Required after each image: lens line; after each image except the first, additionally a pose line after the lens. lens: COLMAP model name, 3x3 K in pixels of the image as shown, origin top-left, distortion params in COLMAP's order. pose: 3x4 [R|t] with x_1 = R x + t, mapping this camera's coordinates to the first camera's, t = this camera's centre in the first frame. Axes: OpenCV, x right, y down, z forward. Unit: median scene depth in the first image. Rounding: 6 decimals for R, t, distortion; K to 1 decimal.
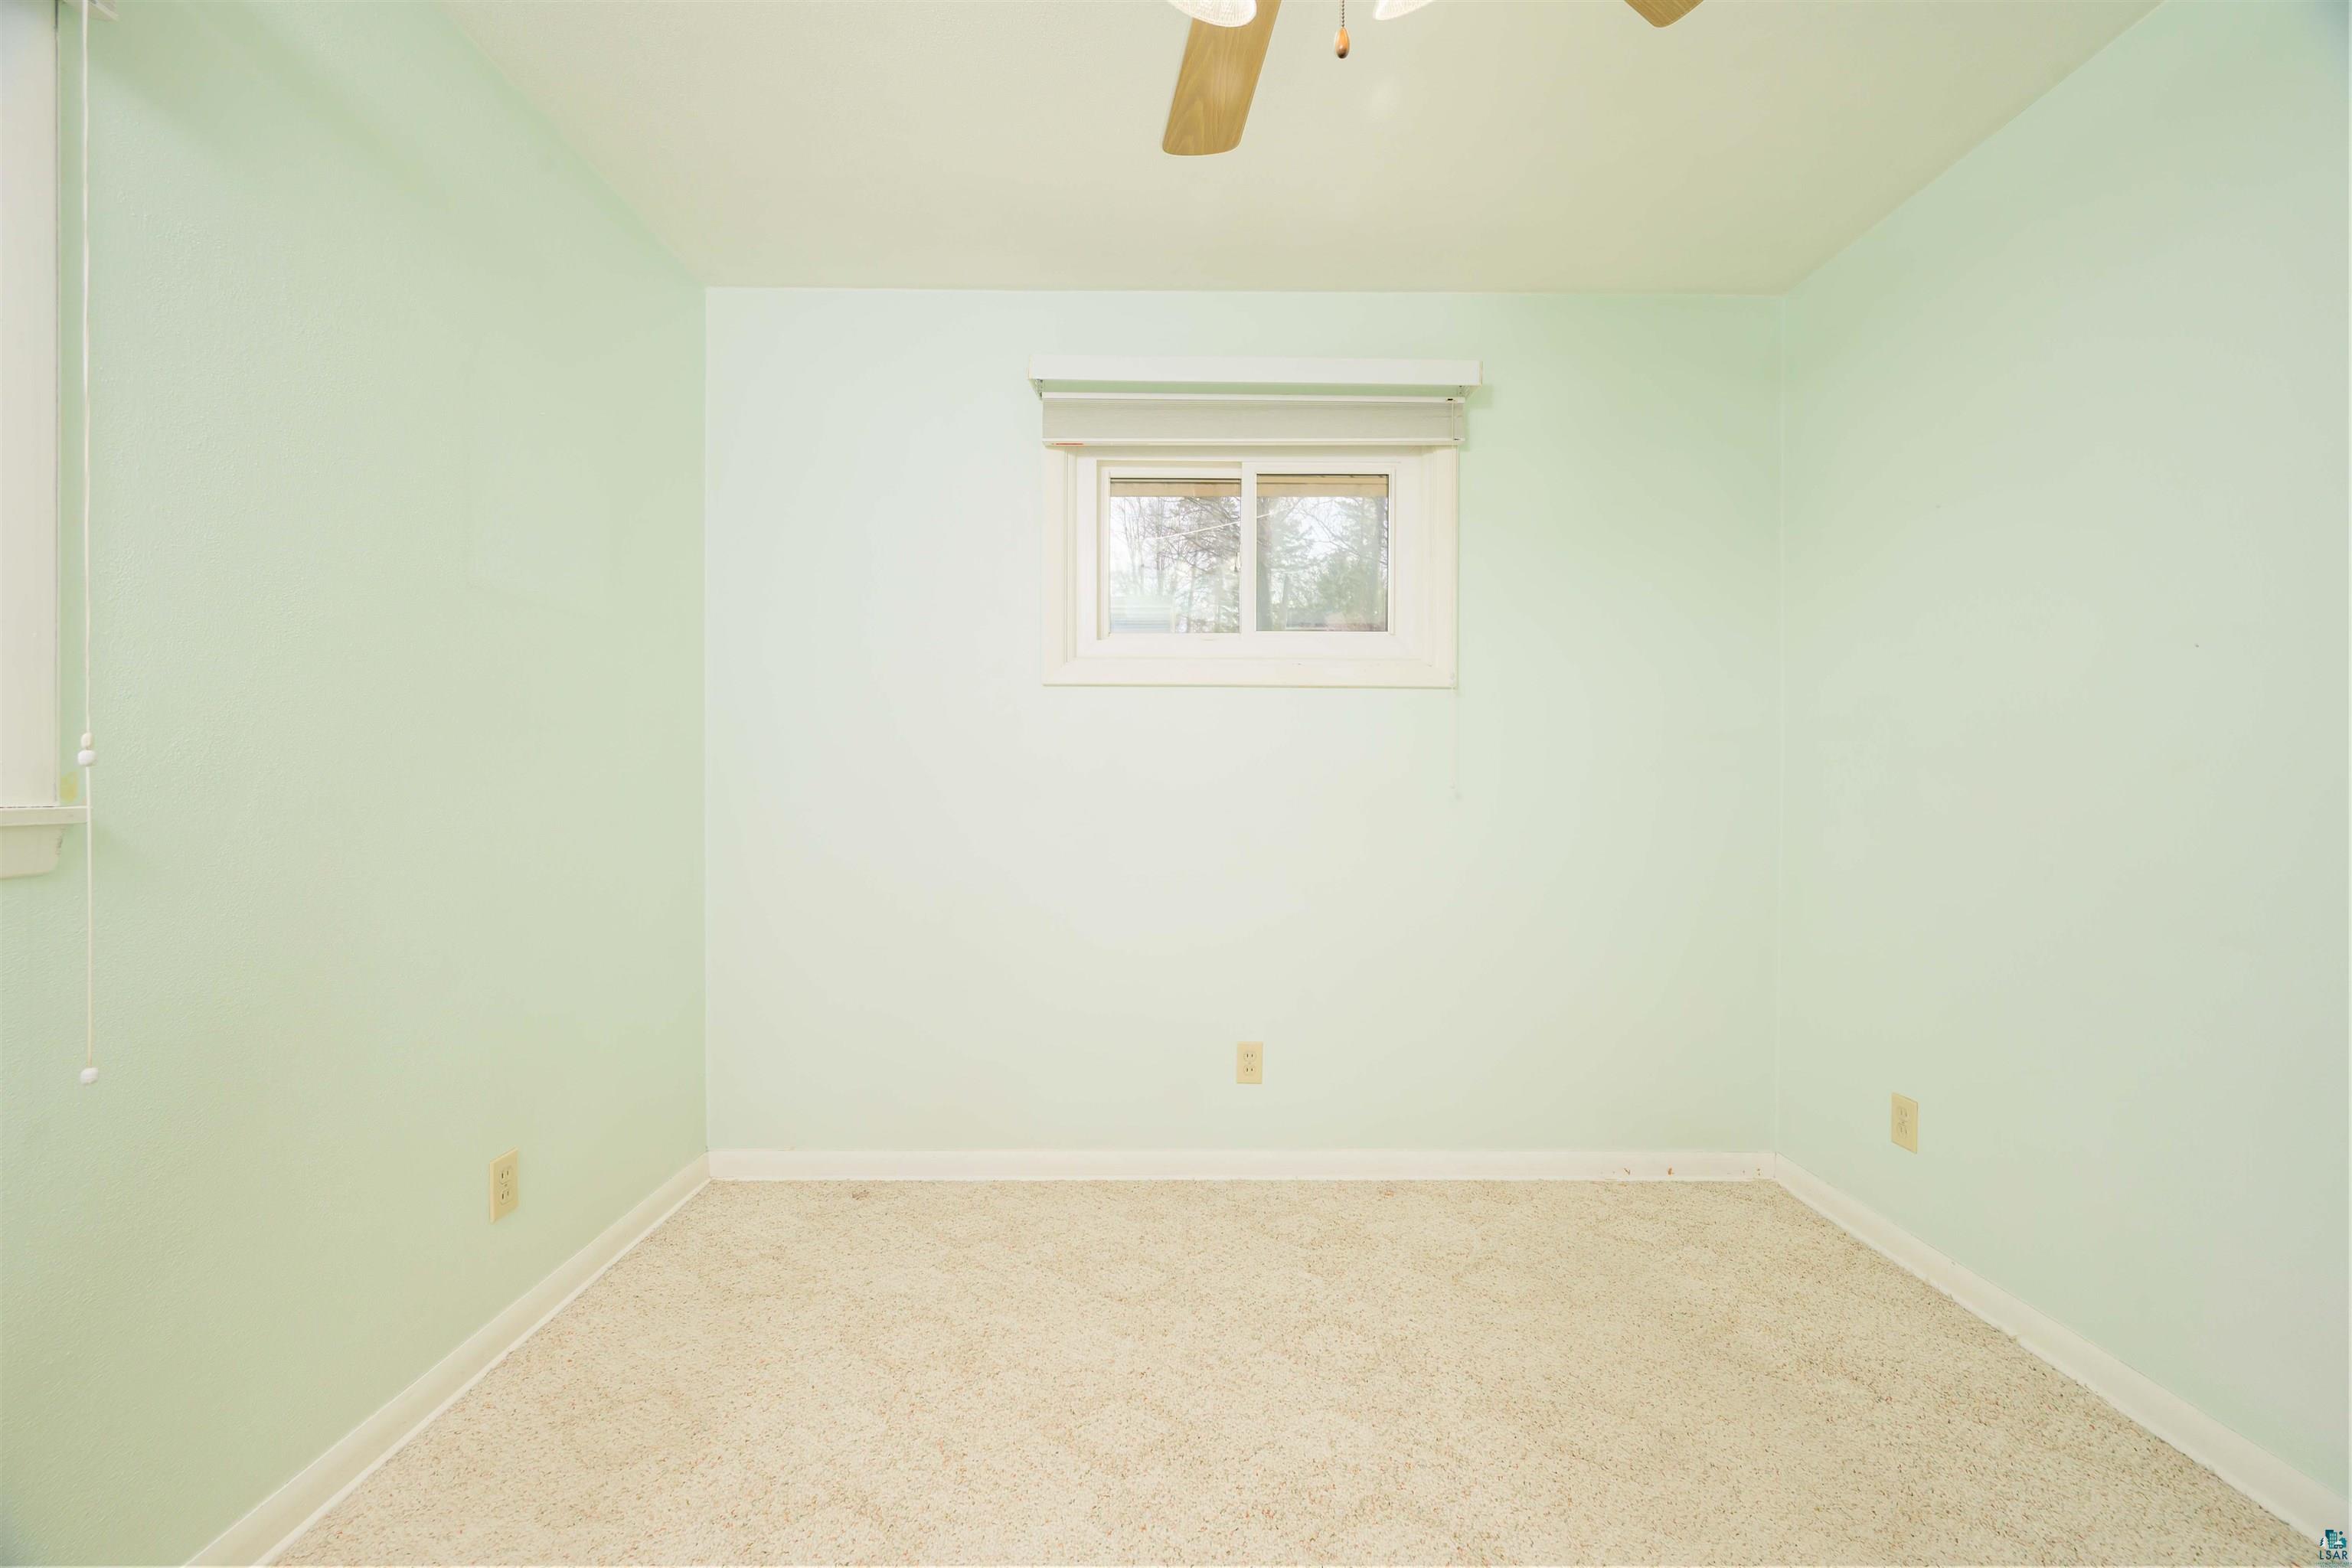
lens RADIAL K [[913.2, 0, 1174.4], [0, 913.2, 780.8], [0, 0, 1]] dist [-0.001280, -0.000195]
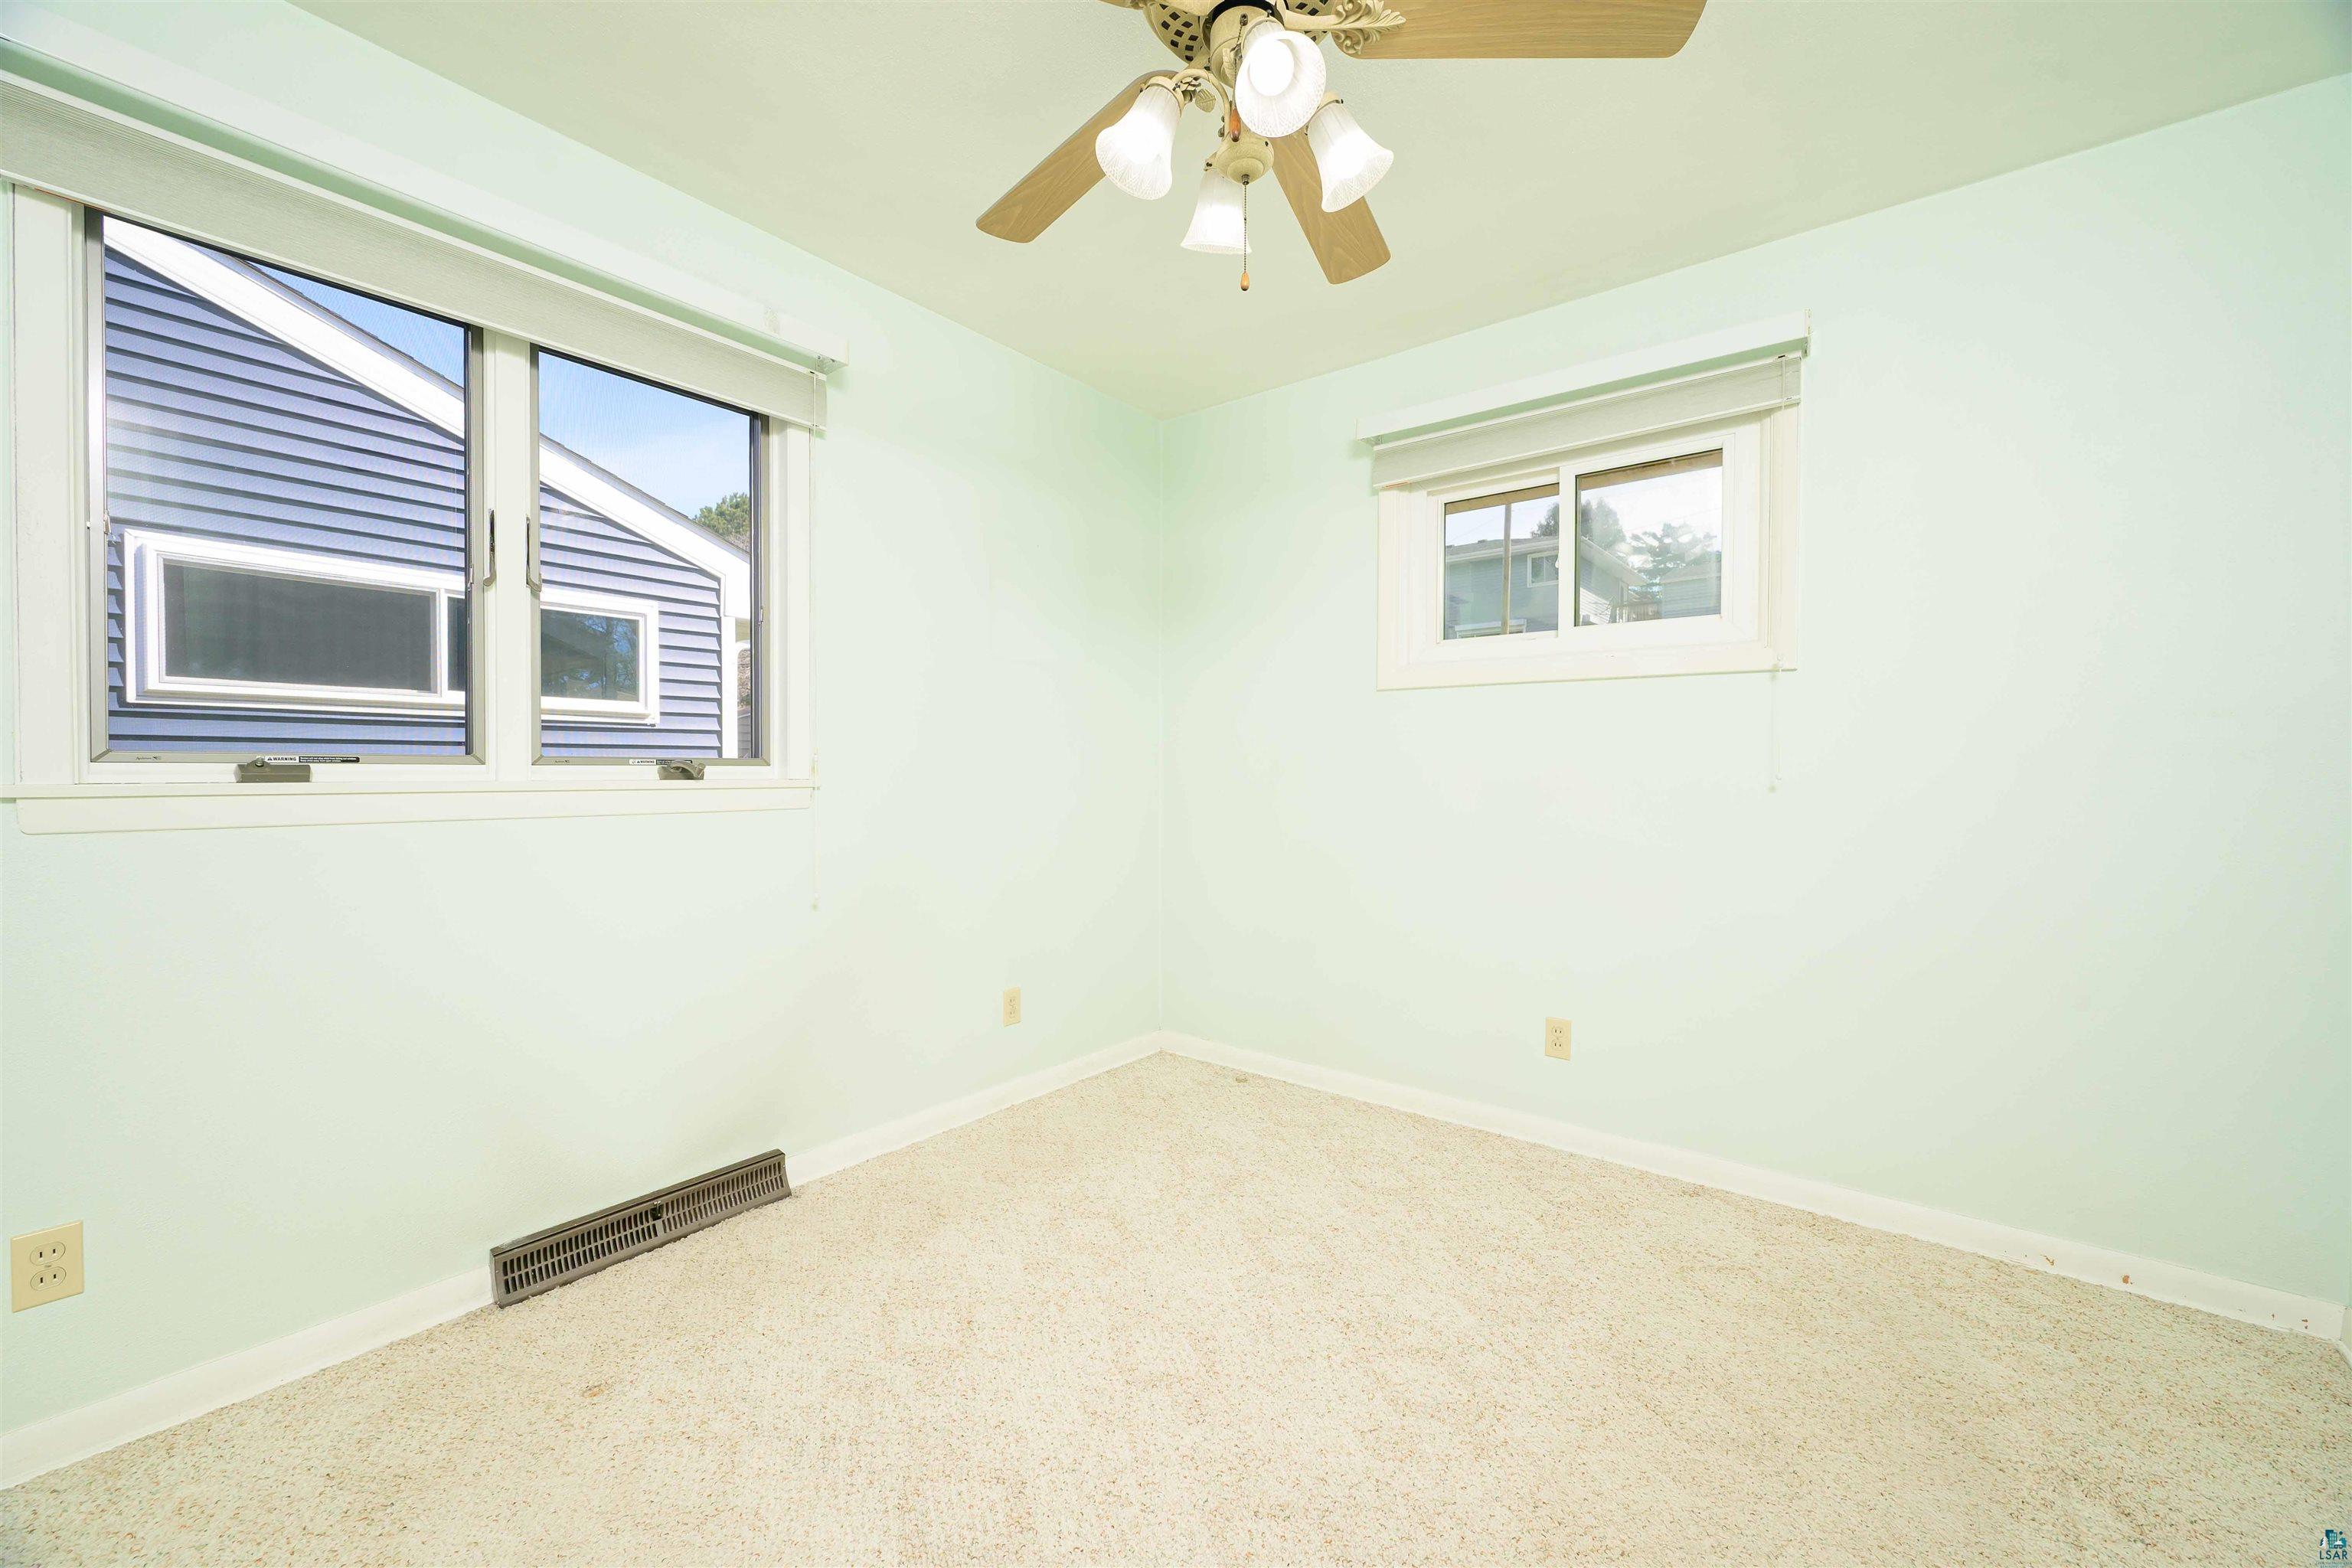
lens RADIAL K [[913.2, 0, 1181.6], [0, 913.2, 782.7], [0, 0, 1]] dist [-0.001280, -0.000195]
pose [[0.784709, 0.010308, -0.619778, 0.425316], [-0.004580, 0.999931, 0.010831, 0.004474], [0.619847, -0.005661, 0.784702, -0.103874]]
